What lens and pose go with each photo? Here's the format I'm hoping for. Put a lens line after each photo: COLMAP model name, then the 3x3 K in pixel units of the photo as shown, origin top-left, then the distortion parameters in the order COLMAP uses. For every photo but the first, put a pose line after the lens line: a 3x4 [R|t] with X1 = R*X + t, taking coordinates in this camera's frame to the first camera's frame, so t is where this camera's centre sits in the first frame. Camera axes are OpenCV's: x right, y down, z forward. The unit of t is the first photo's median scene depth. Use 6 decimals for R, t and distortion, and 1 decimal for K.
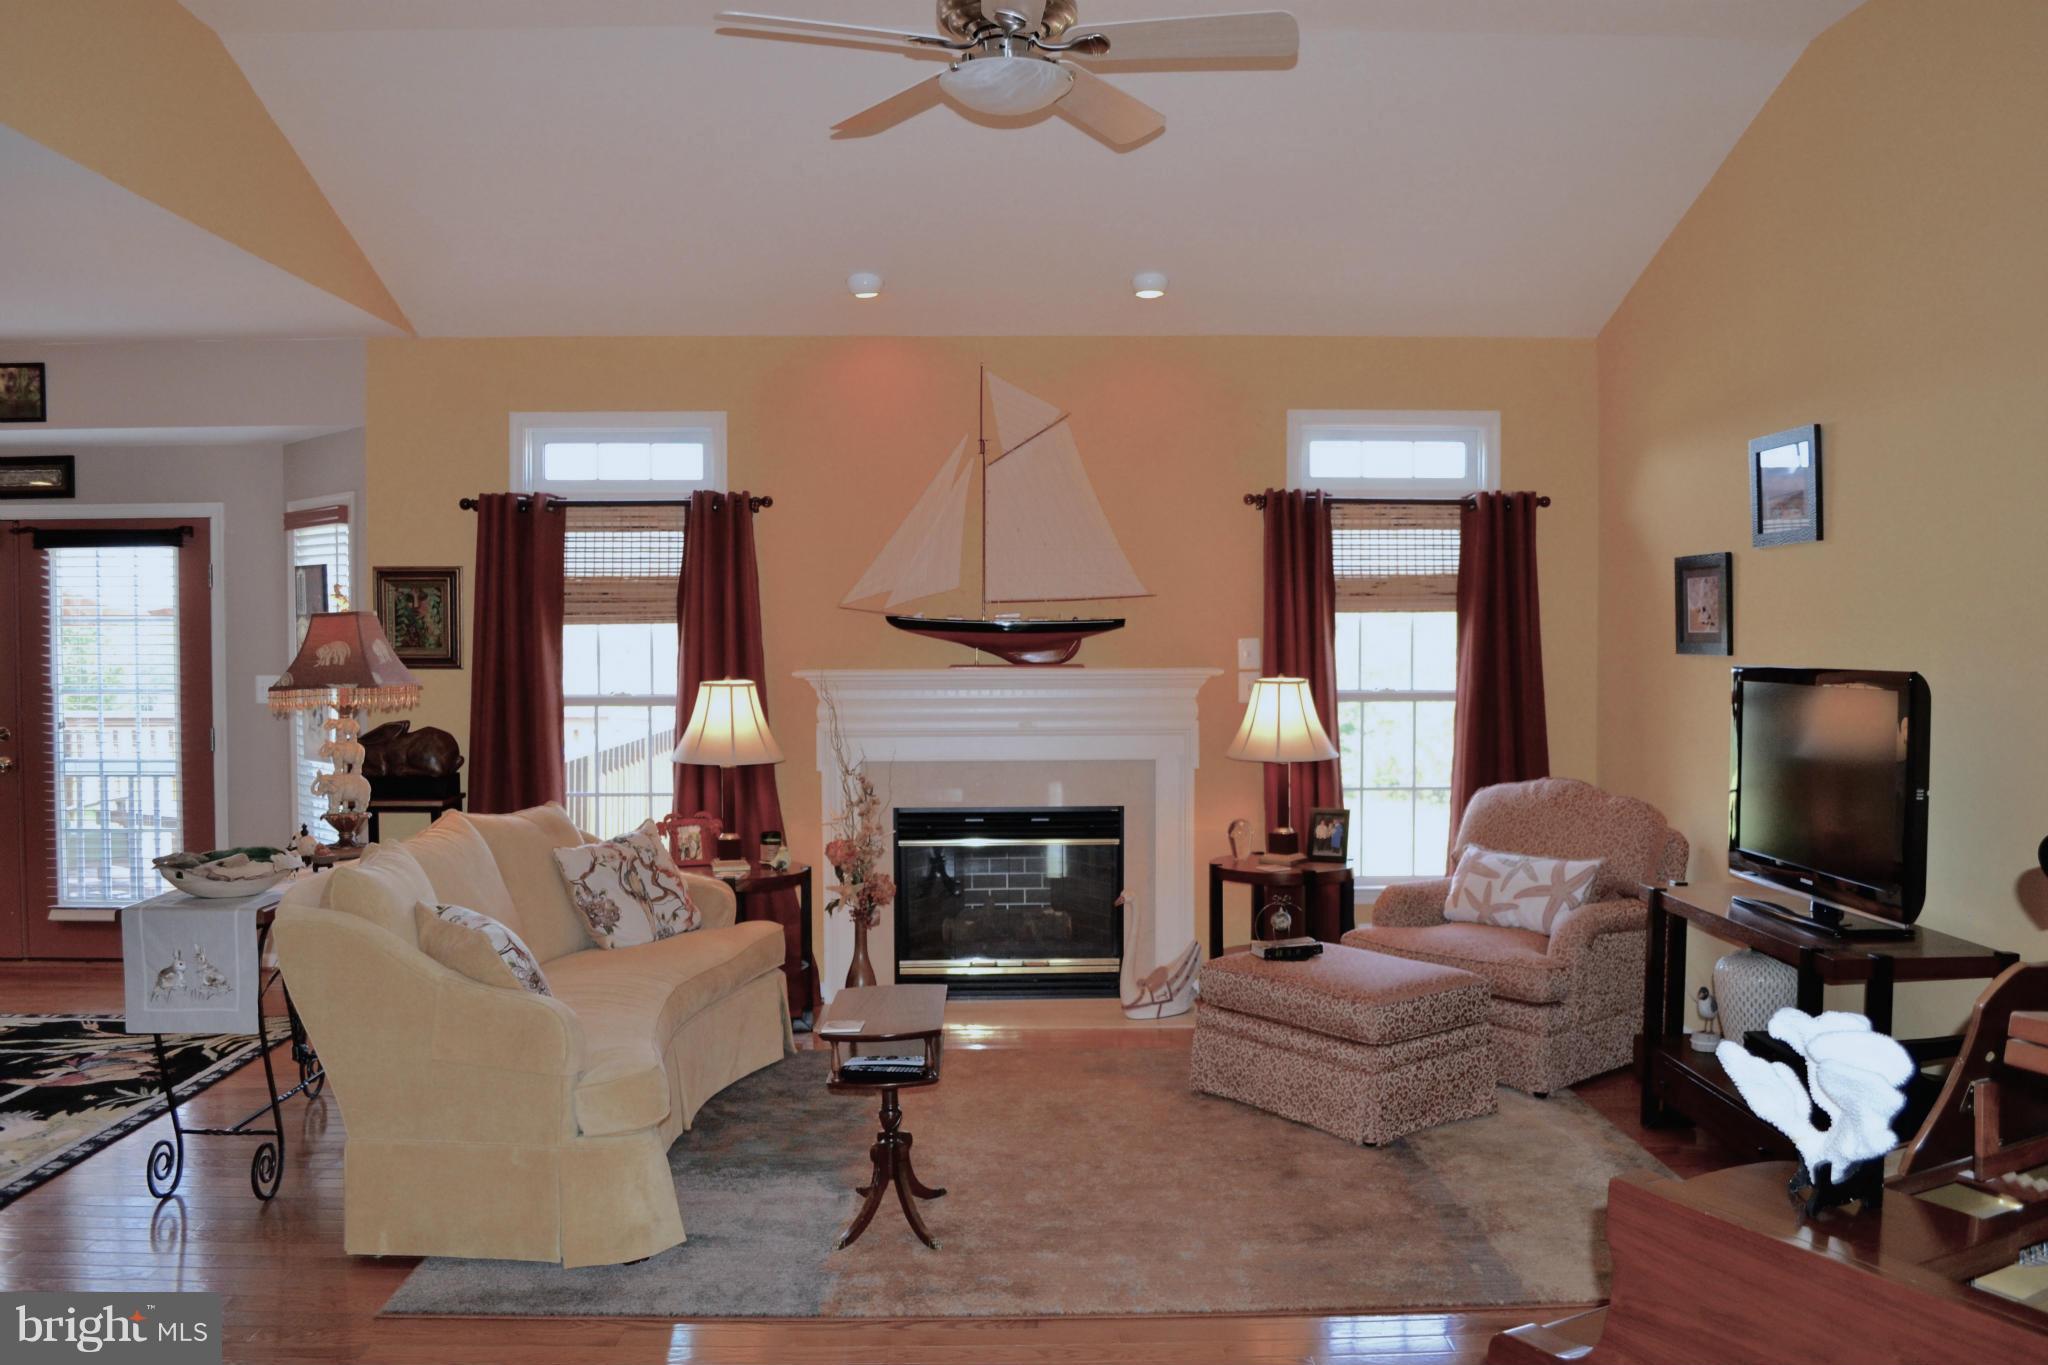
lens RADIAL K [[1637.2, 0, 1025.9], [0, 1637.2, 679.0], [0, 0, 1]] dist [-0.069701, 0.001657]
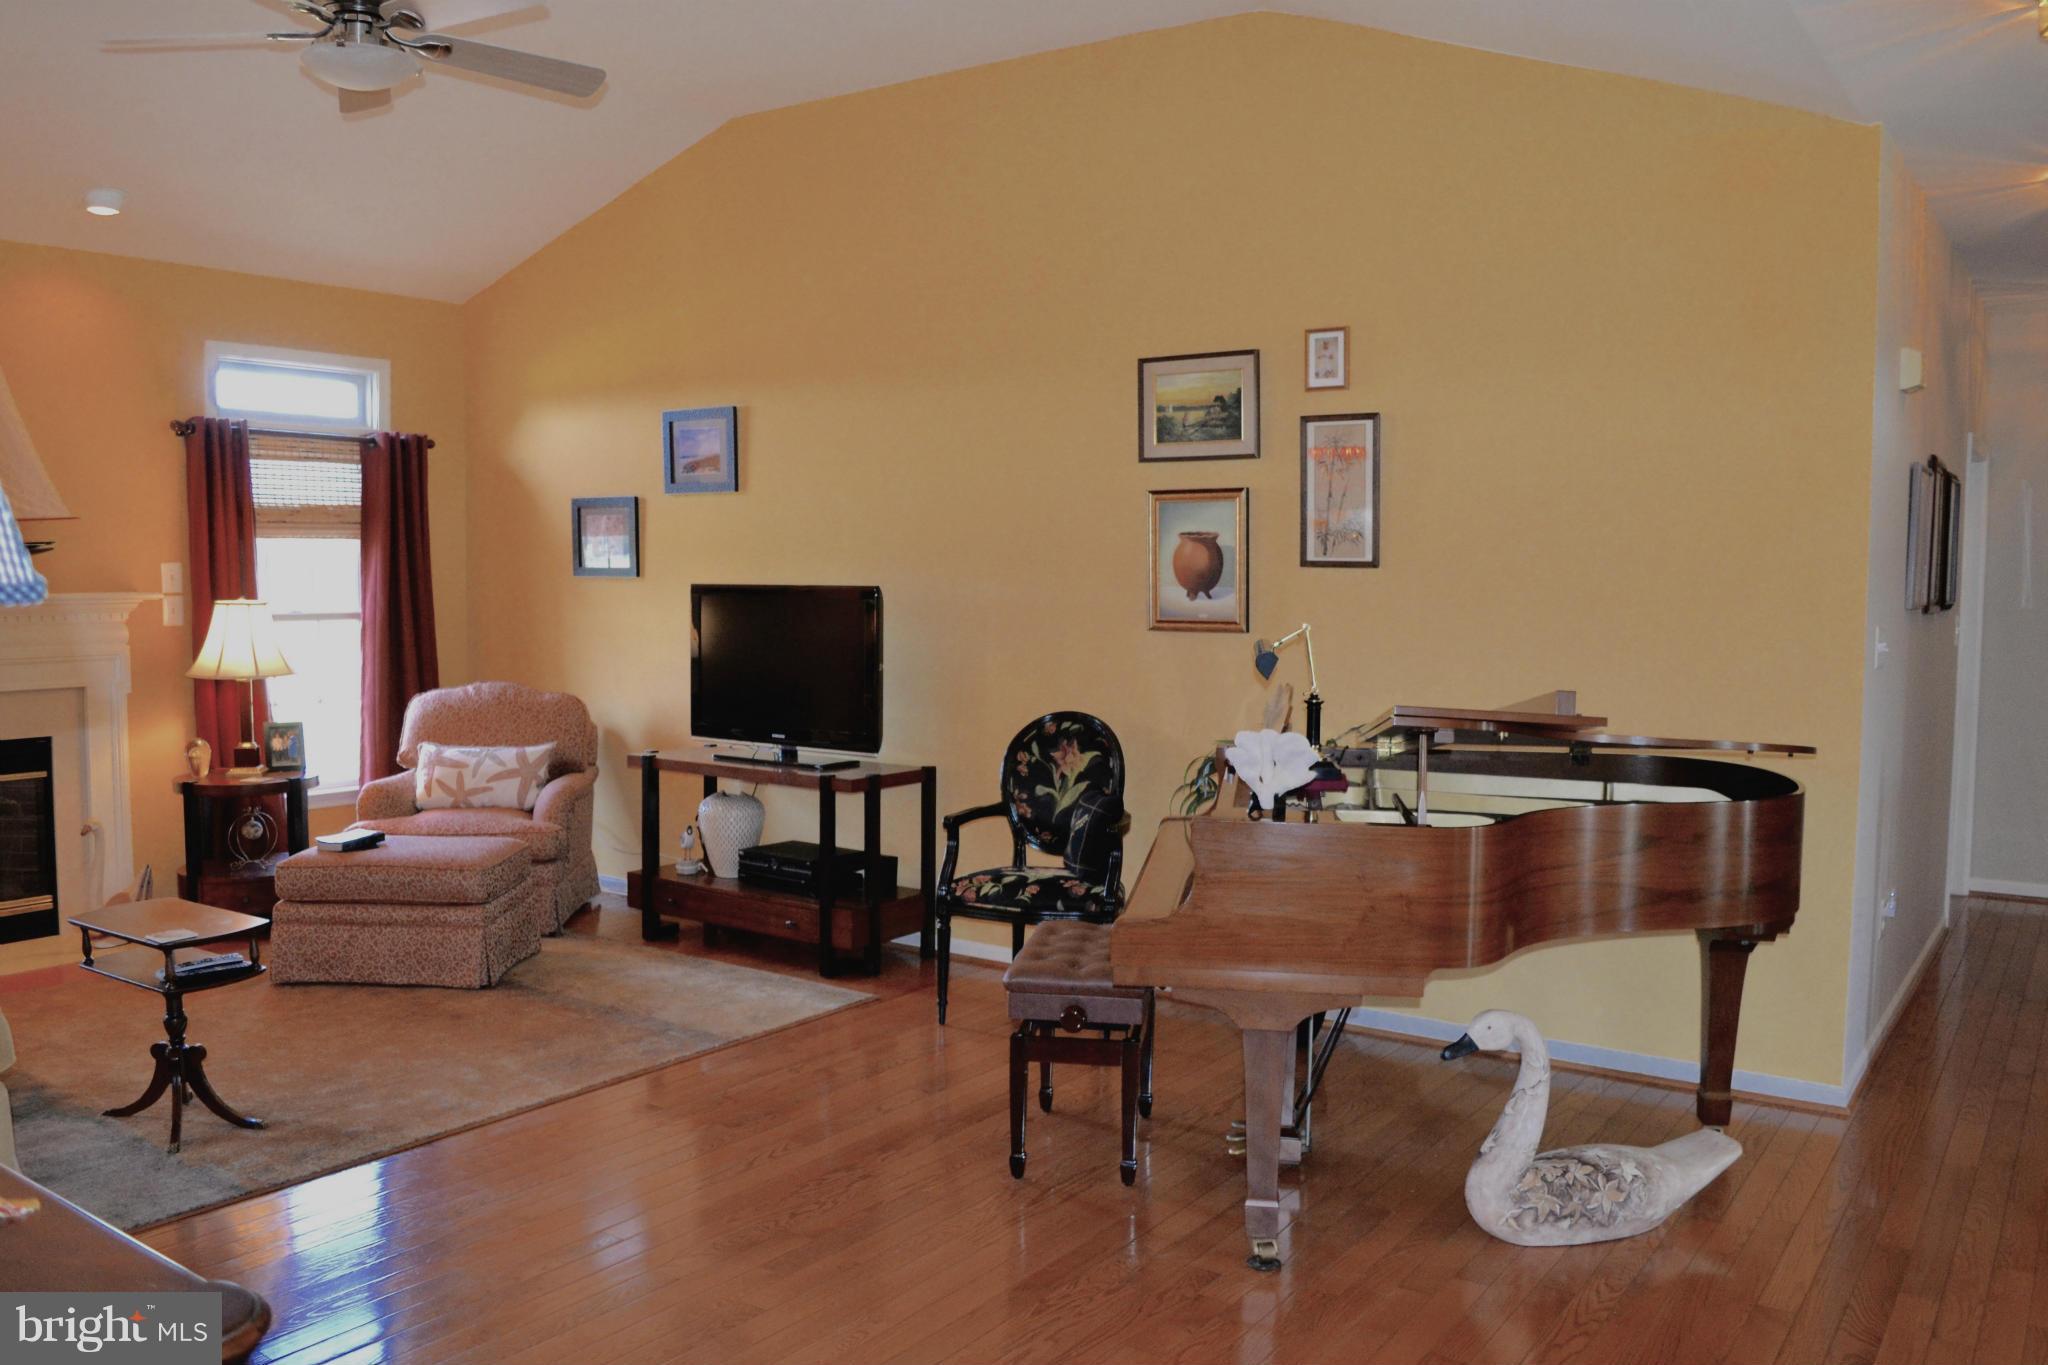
lens RADIAL K [[1637.2, 0, 1022.7], [0, 1637.2, 686.9], [0, 0, 1]] dist [-0.069701, 0.001657]
pose [[0.597702, -0.052807, 0.799977, -0.370973], [0.012725, 0.998328, 0.056392, 0.002908], [-0.801617, -0.023526, 0.597374, -0.021217]]
